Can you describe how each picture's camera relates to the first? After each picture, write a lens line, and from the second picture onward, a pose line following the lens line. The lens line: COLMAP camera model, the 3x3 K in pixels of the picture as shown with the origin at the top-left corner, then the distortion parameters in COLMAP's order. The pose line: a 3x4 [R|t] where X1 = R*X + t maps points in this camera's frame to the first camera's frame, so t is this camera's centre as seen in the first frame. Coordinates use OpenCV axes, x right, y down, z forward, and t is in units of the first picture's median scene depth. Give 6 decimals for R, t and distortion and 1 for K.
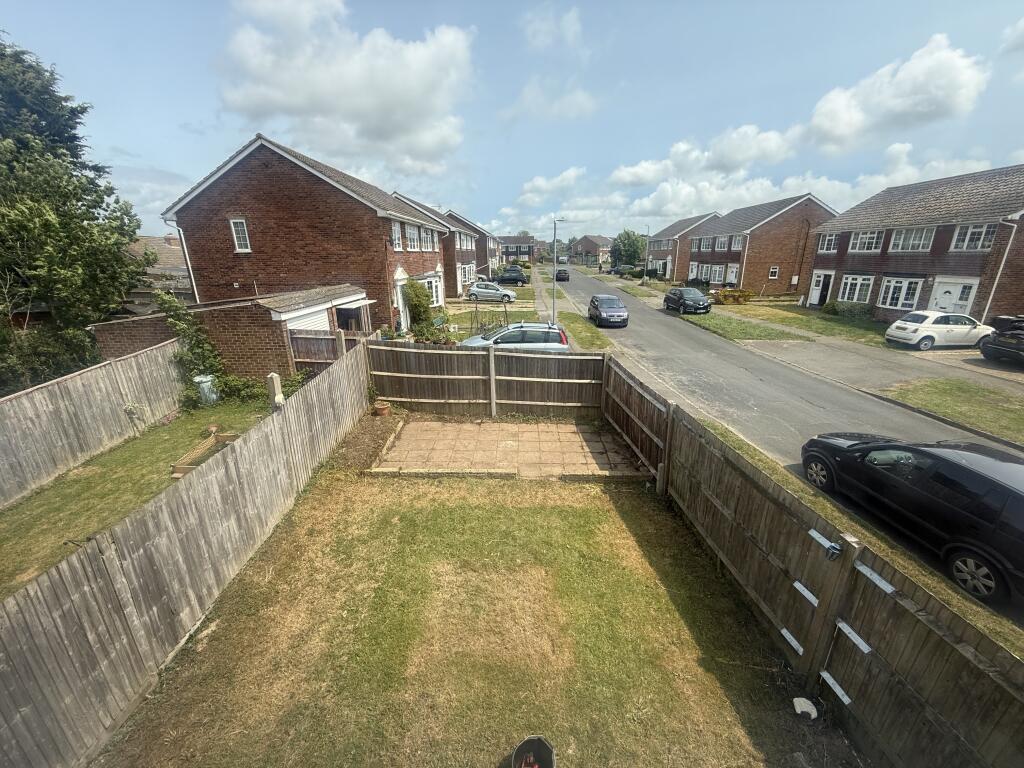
lens RADIAL K [[405.2, 0, 512.2], [0, 405.2, 384.2], [0, 0, 1]] dist [-0.003168, -0.000218]
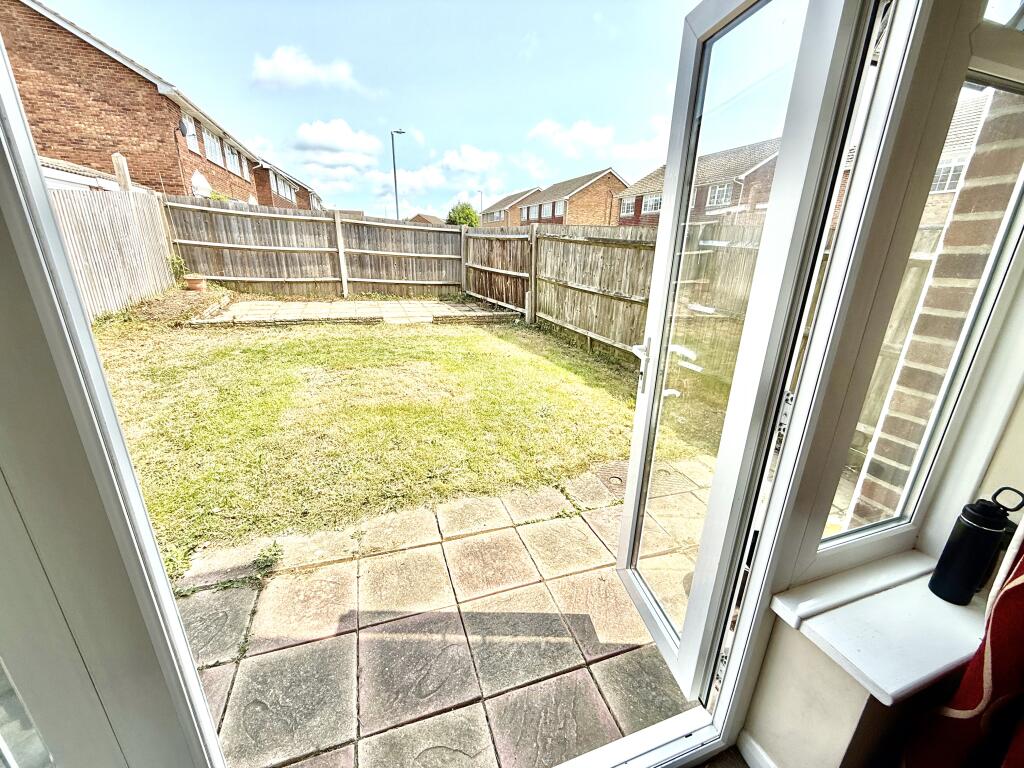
lens RADIAL K [[405.2, 0, 512.8], [0, 405.2, 380.8], [0, 0, 1]] dist [-0.003168, -0.000218]
pose [[0.926250, -0.091867, 0.365542, -0.050802], [0.087036, 0.995762, 0.029712, 0.276228], [-0.366722, 0.004295, 0.930321, 0.031248]]
